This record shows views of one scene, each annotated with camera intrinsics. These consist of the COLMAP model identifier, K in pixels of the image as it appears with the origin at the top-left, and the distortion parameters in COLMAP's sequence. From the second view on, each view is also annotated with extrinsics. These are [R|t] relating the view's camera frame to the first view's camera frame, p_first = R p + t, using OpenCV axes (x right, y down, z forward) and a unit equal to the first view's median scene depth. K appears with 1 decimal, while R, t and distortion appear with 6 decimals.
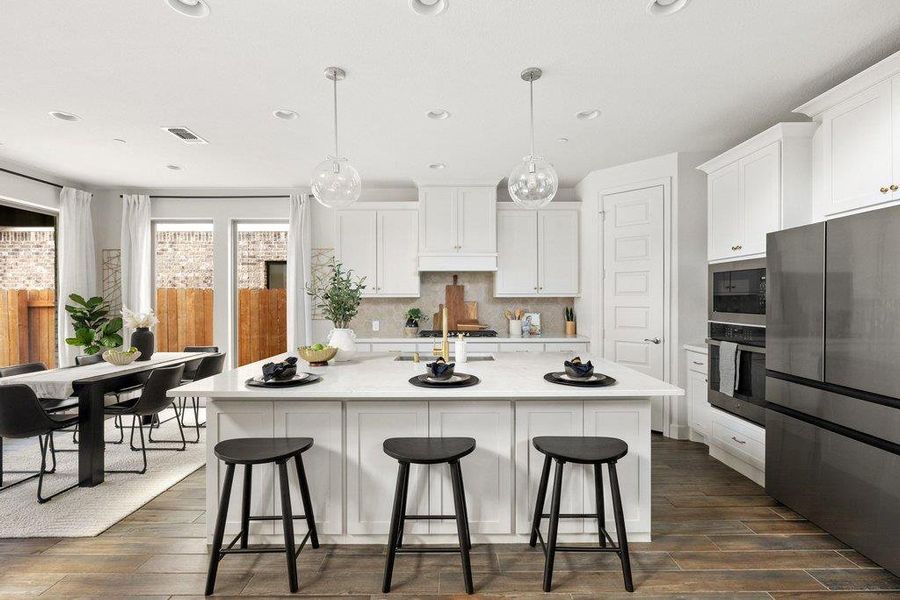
lens RADIAL K [[452.8, 0, 450.0], [0, 452.8, 293.4], [0, 0, 1]] dist [0.001511, 0.000786]
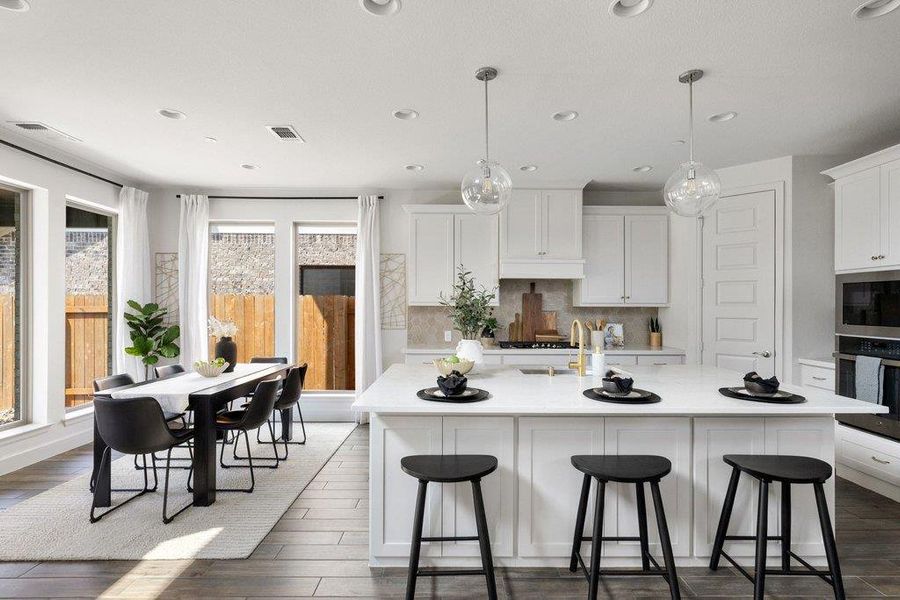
lens RADIAL K [[485.6, 0, 450.0], [0, 485.6, 300.0], [0, 0, 1]] dist [0.002722, 0.002331]
pose [[0.999937, 0.006634, 0.009094, -0.178736], [-0.006641, 0.999978, 0.000691, -0.004193], [-0.009089, -0.000752, 0.999958, -0.010552]]
